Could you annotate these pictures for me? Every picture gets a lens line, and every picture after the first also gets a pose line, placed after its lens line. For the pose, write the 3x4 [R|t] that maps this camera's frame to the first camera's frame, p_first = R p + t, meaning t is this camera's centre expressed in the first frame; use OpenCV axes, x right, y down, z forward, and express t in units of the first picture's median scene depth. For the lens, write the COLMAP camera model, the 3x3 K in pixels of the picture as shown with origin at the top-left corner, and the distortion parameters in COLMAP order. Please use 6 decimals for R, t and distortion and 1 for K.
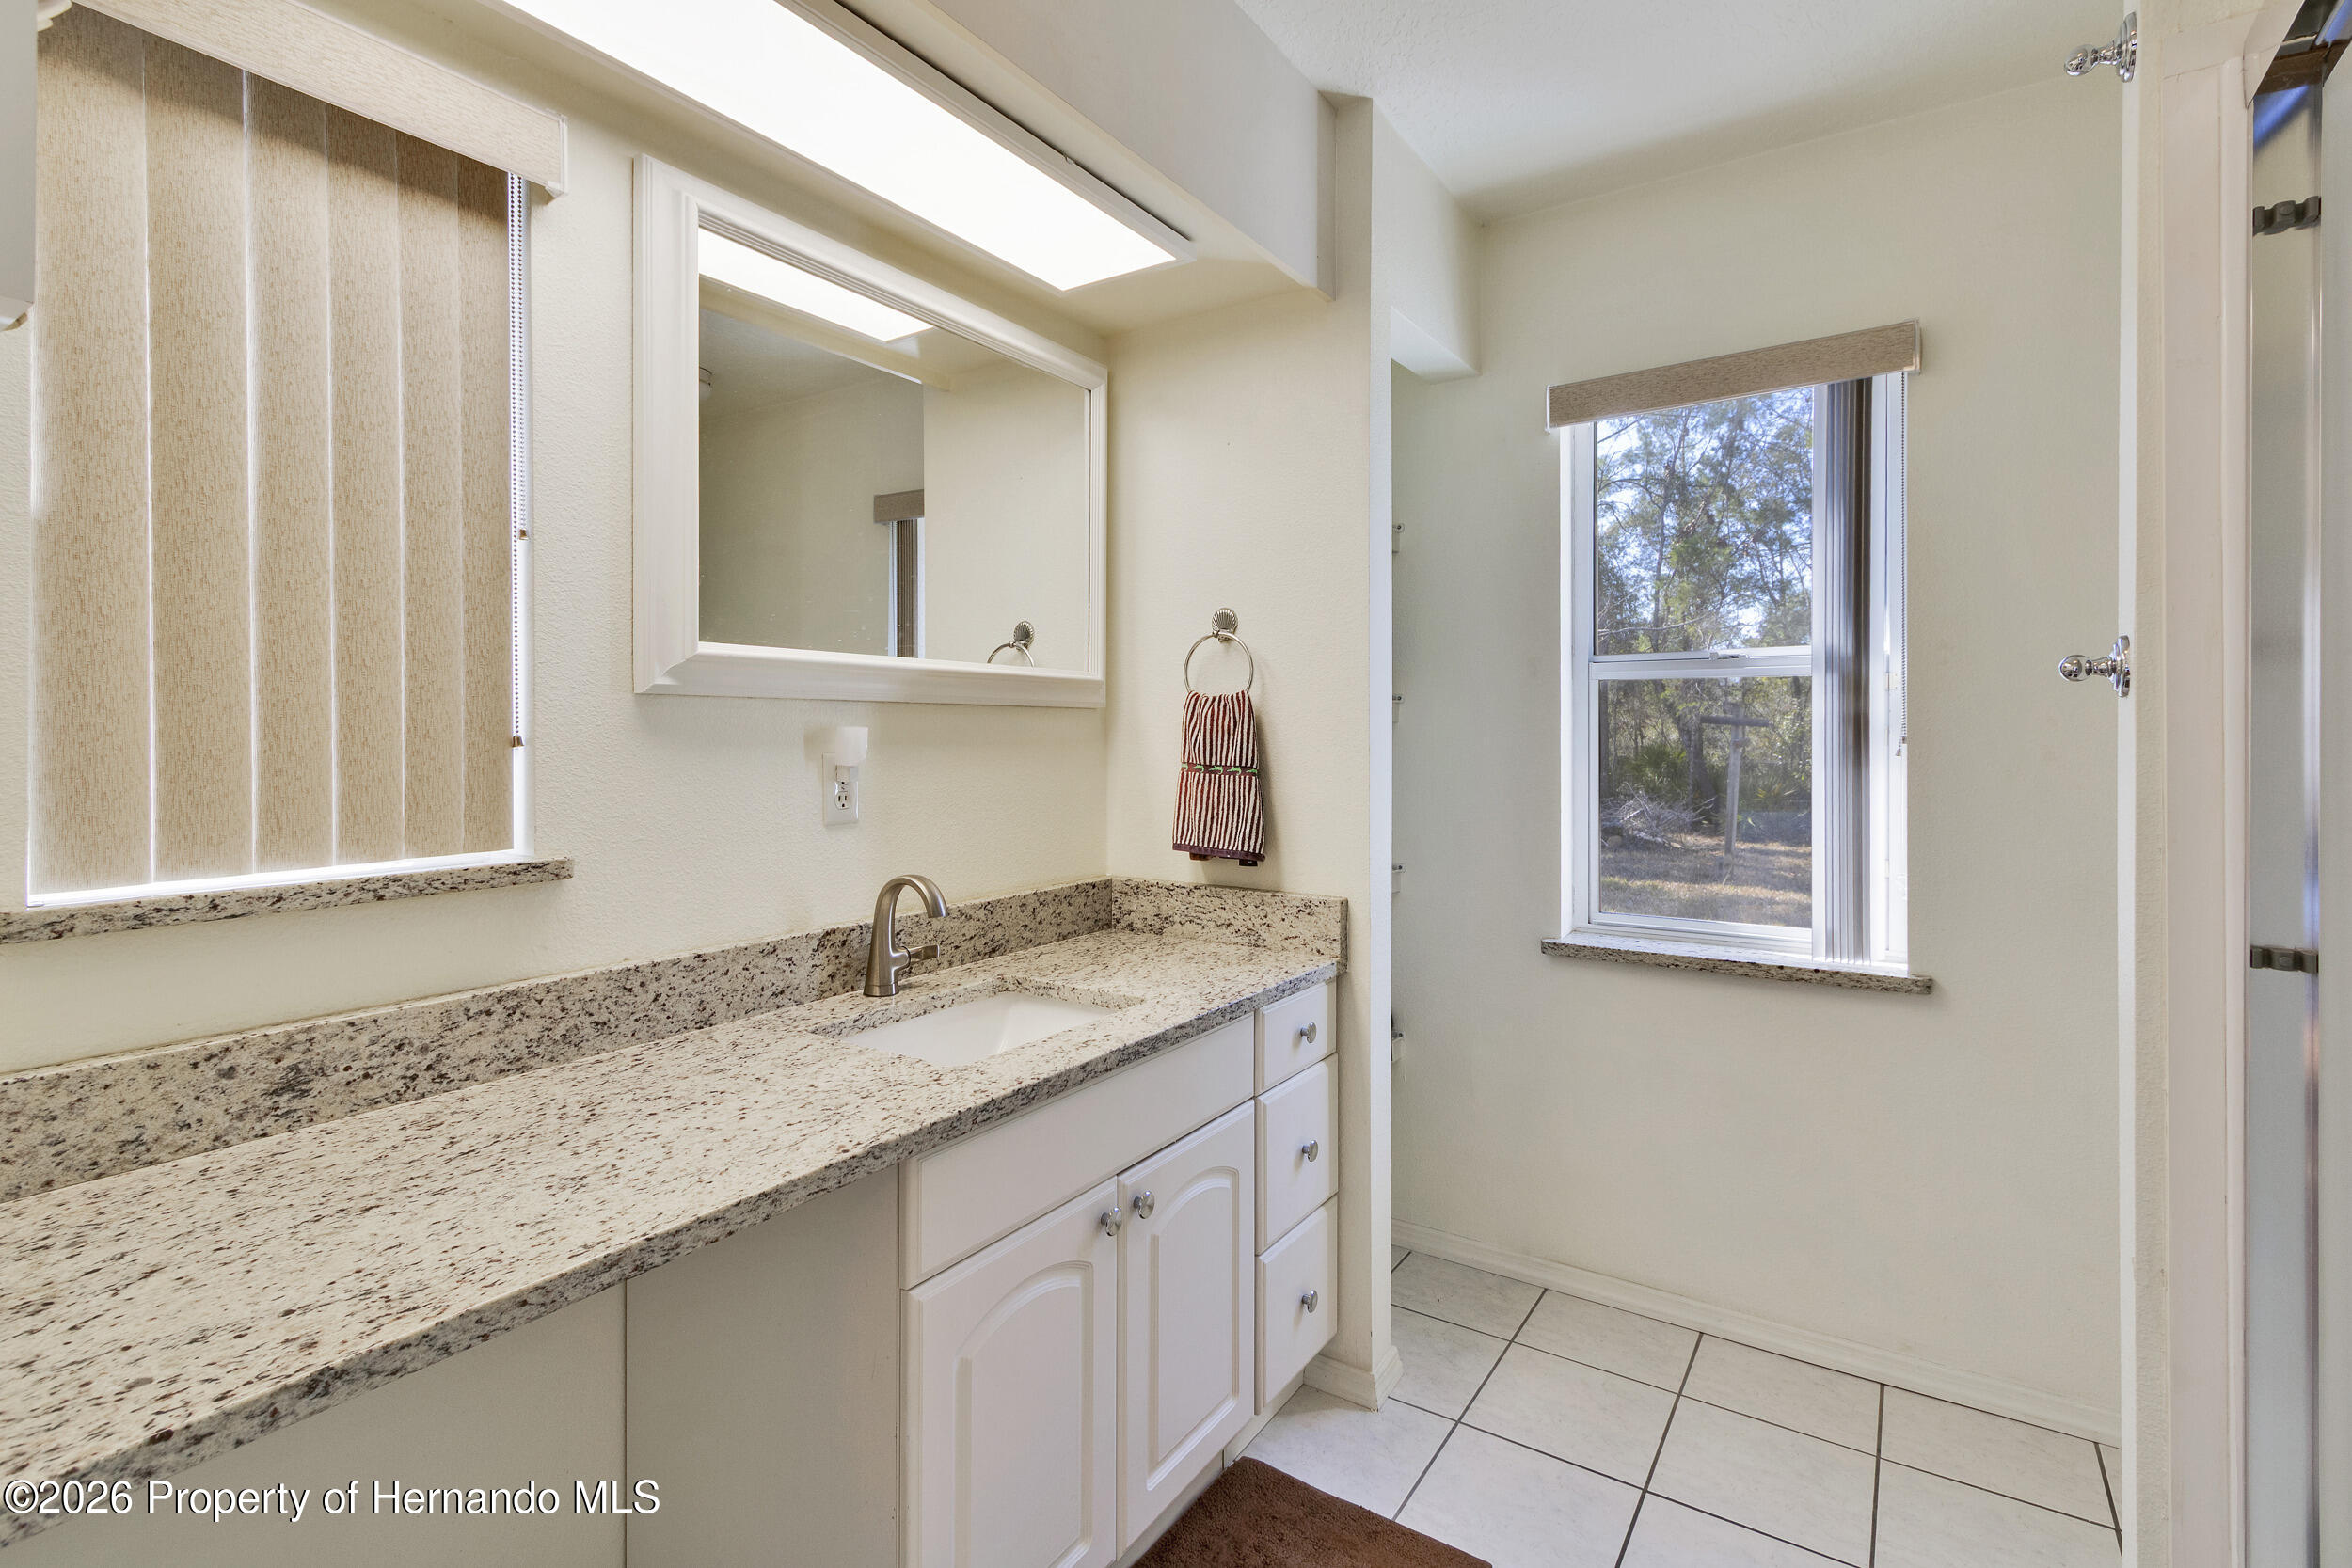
lens RADIAL K [[1121.9, 0, 1152.6], [0, 1121.9, 735.1], [0, 0, 1]] dist [0.008323, -0.004359]
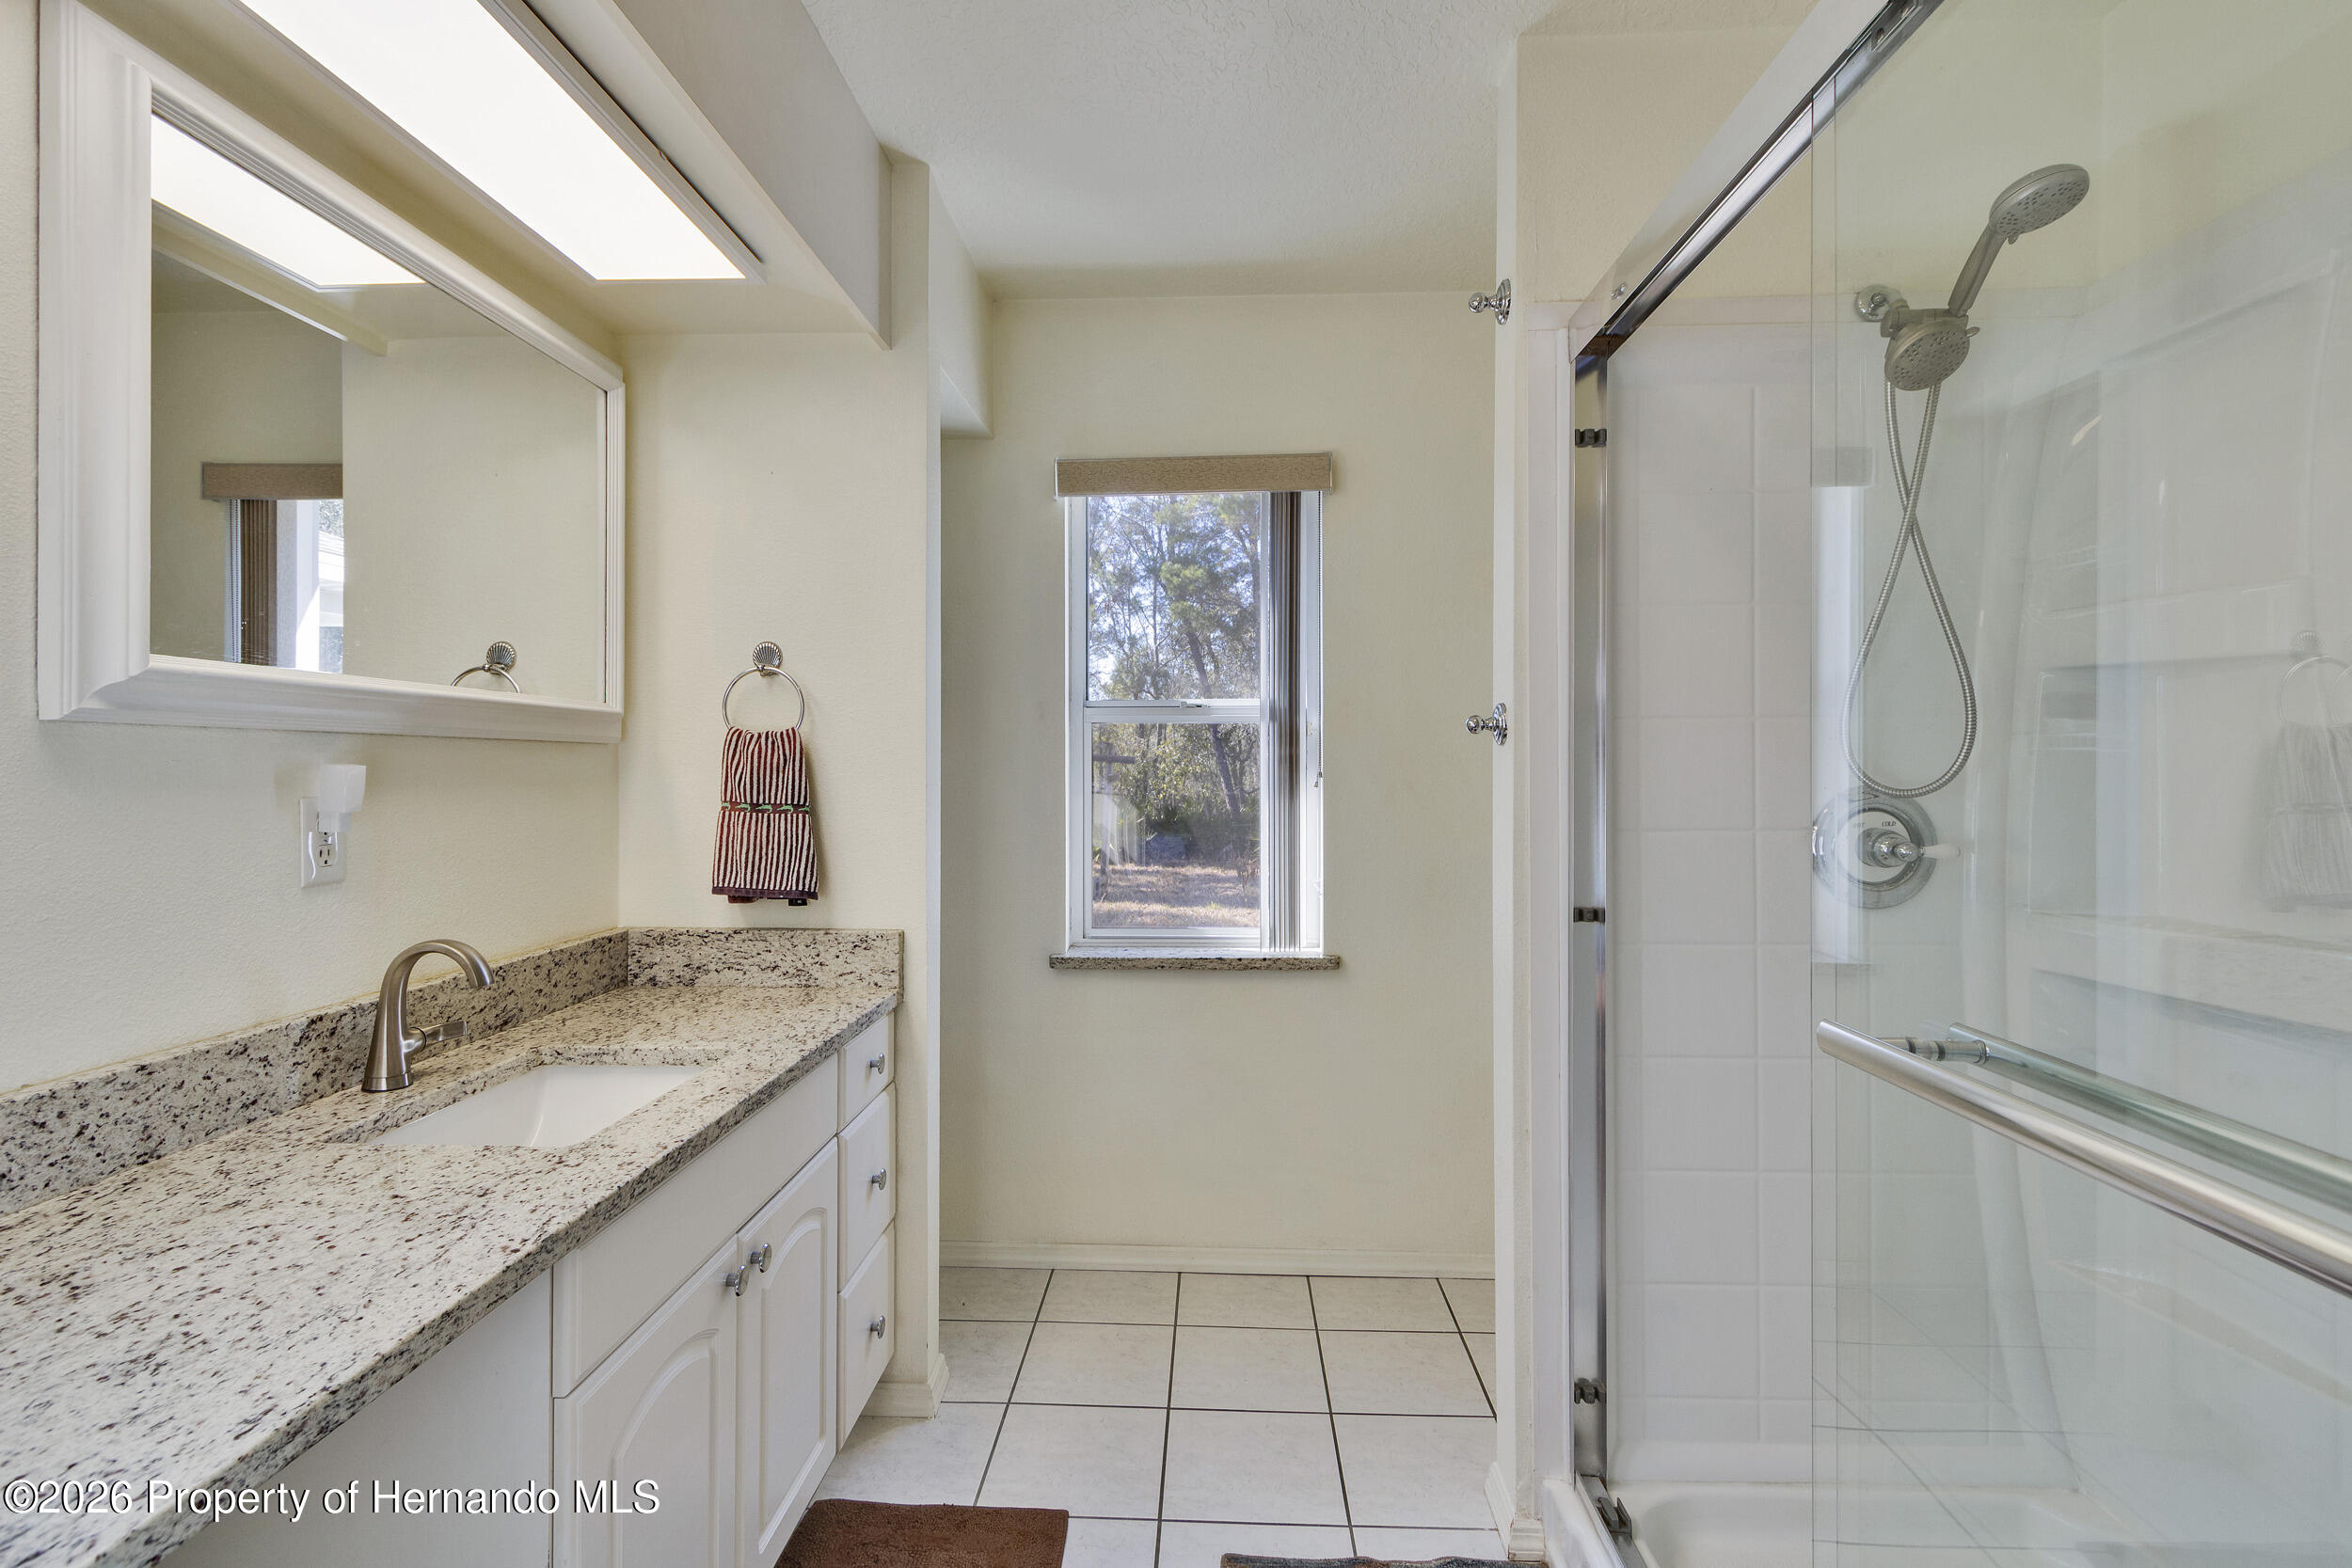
lens RADIAL K [[1121.9, 0, 1173.5], [0, 1121.9, 769.1], [0, 0, 1]] dist [0.008323, -0.004359]
pose [[0.849749, -0.002284, 0.527183, -0.190499], [0.003055, 0.999995, -0.000592, -0.002058], [-0.527179, 0.002114, 0.849751, -0.011279]]
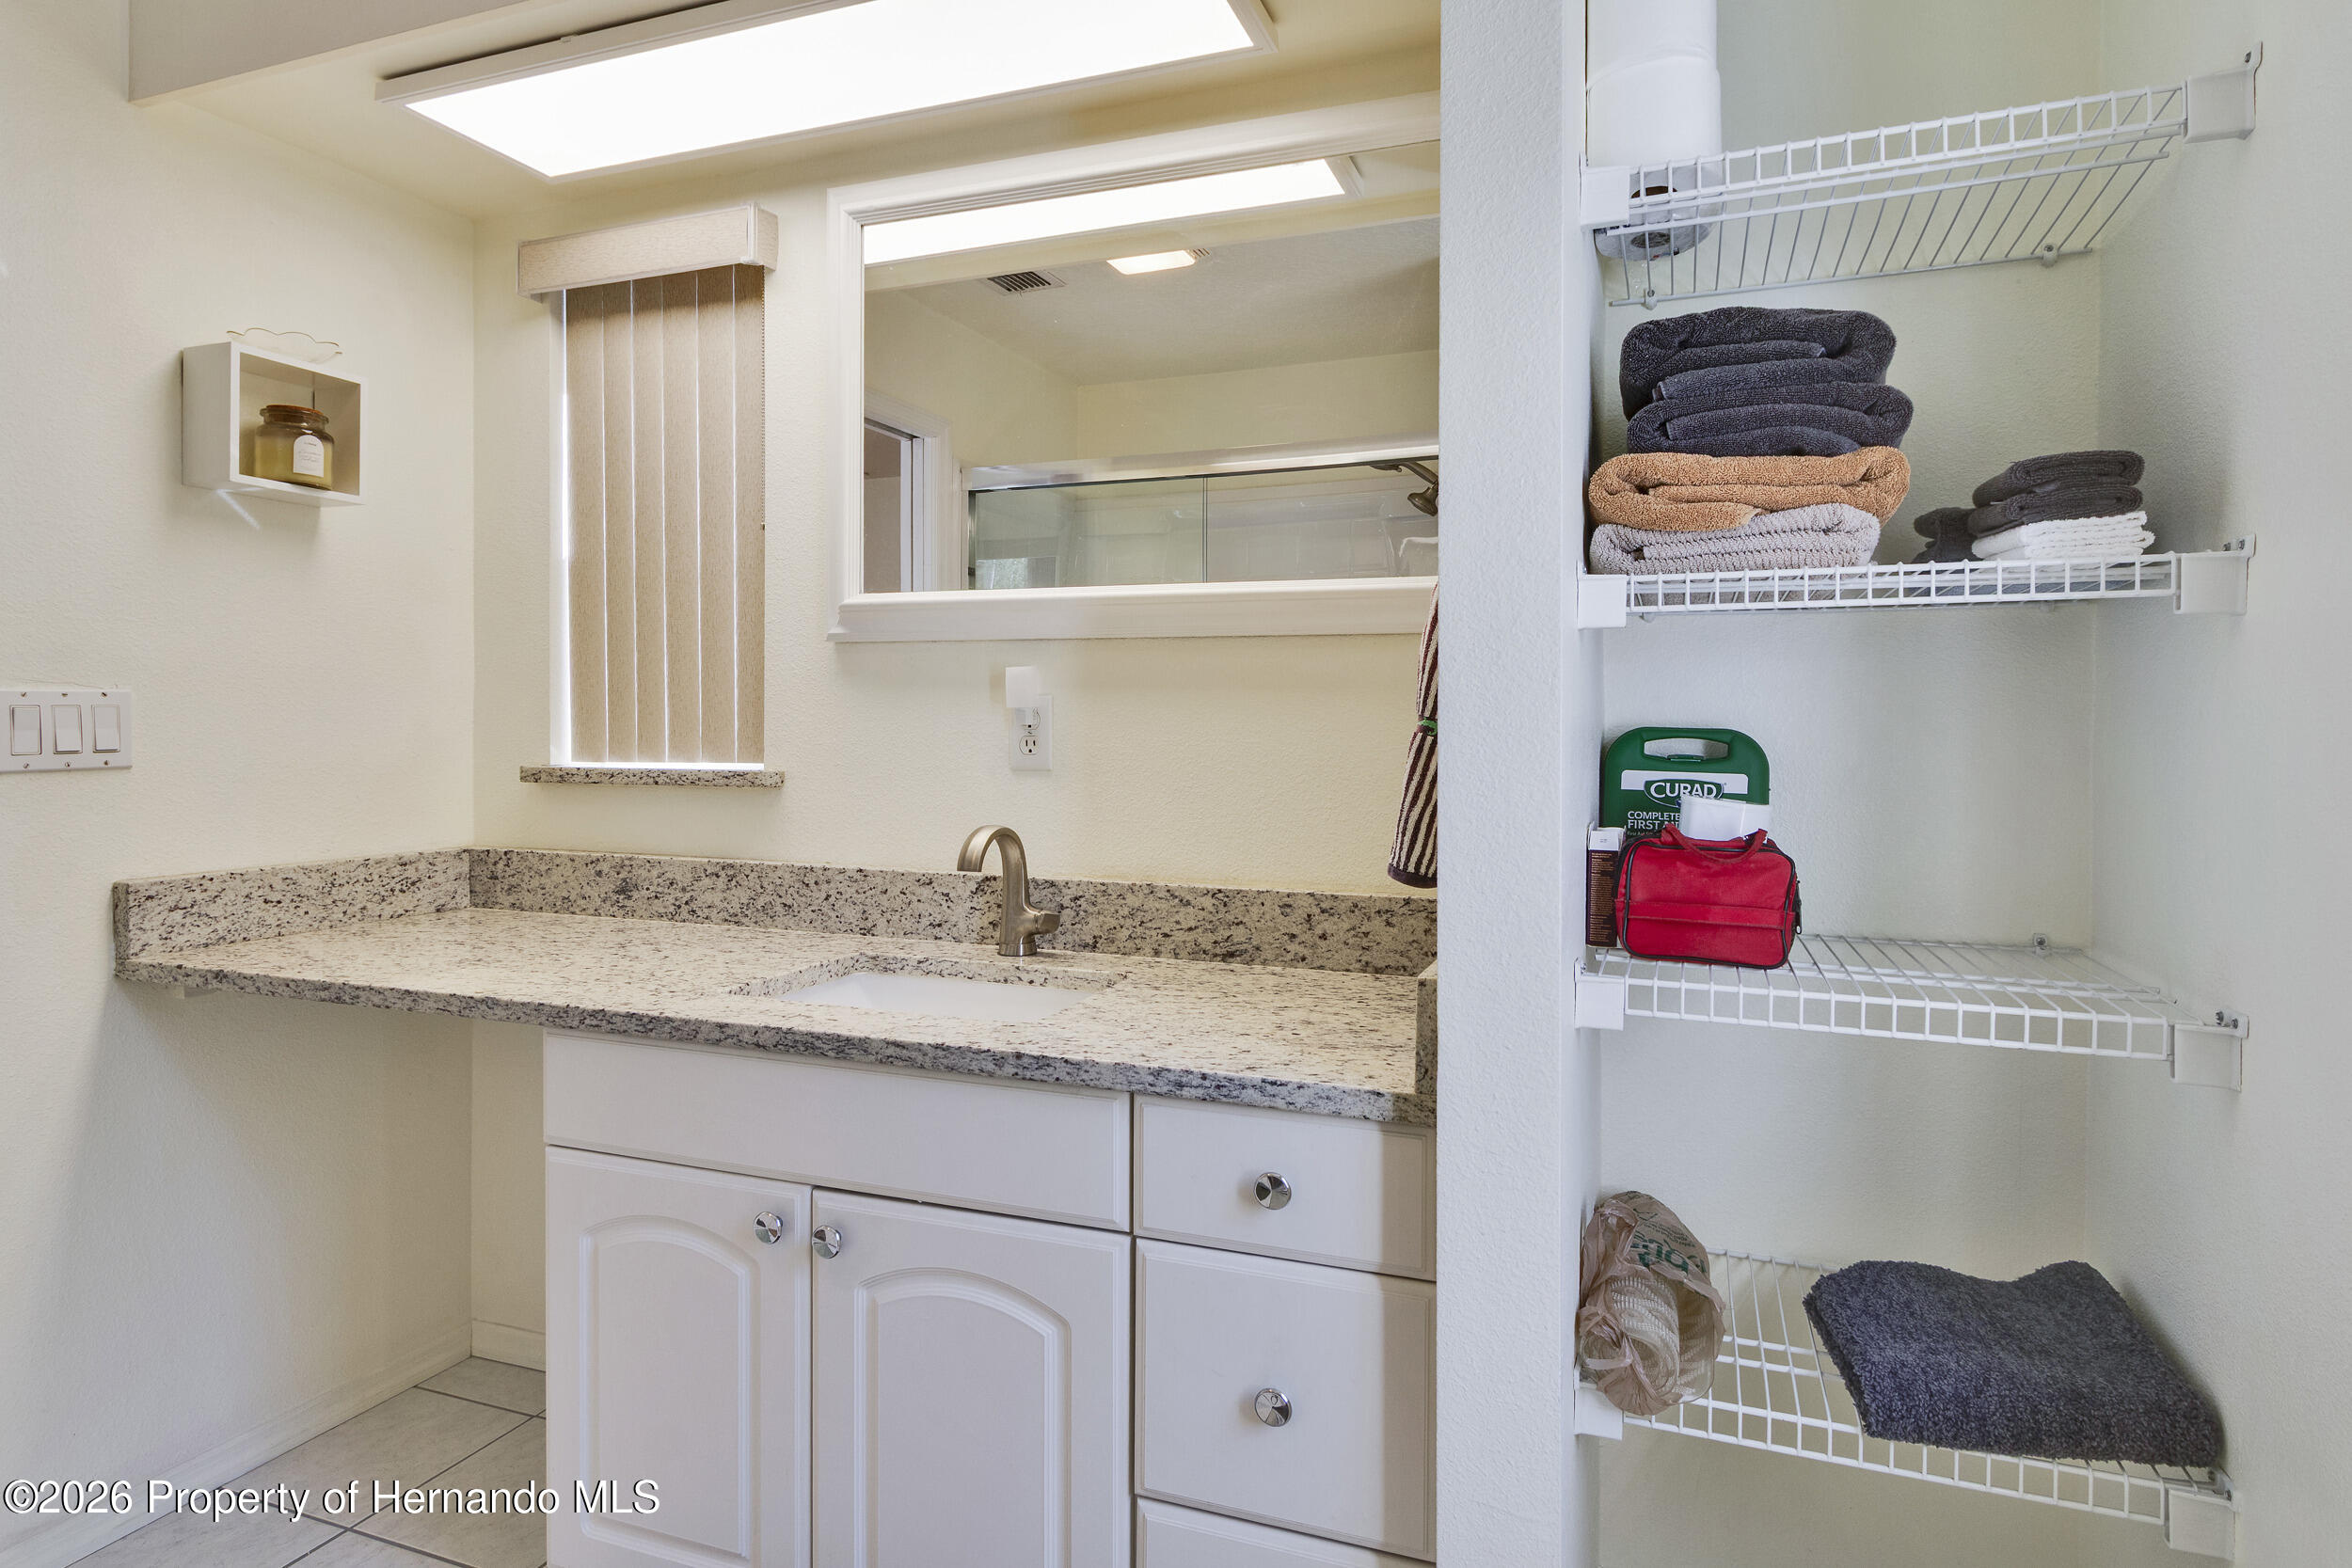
lens RADIAL K [[1205.9, 0, 1177.3], [0, 1205.9, 749.9], [0, 0, 1]] dist [0.003639, 0.000997]
pose [[0.253892, 0.016271, -0.967096, 0.766225], [-0.011725, 0.999837, 0.013744, 0.048283], [0.967162, 0.007850, 0.254041, 0.893487]]
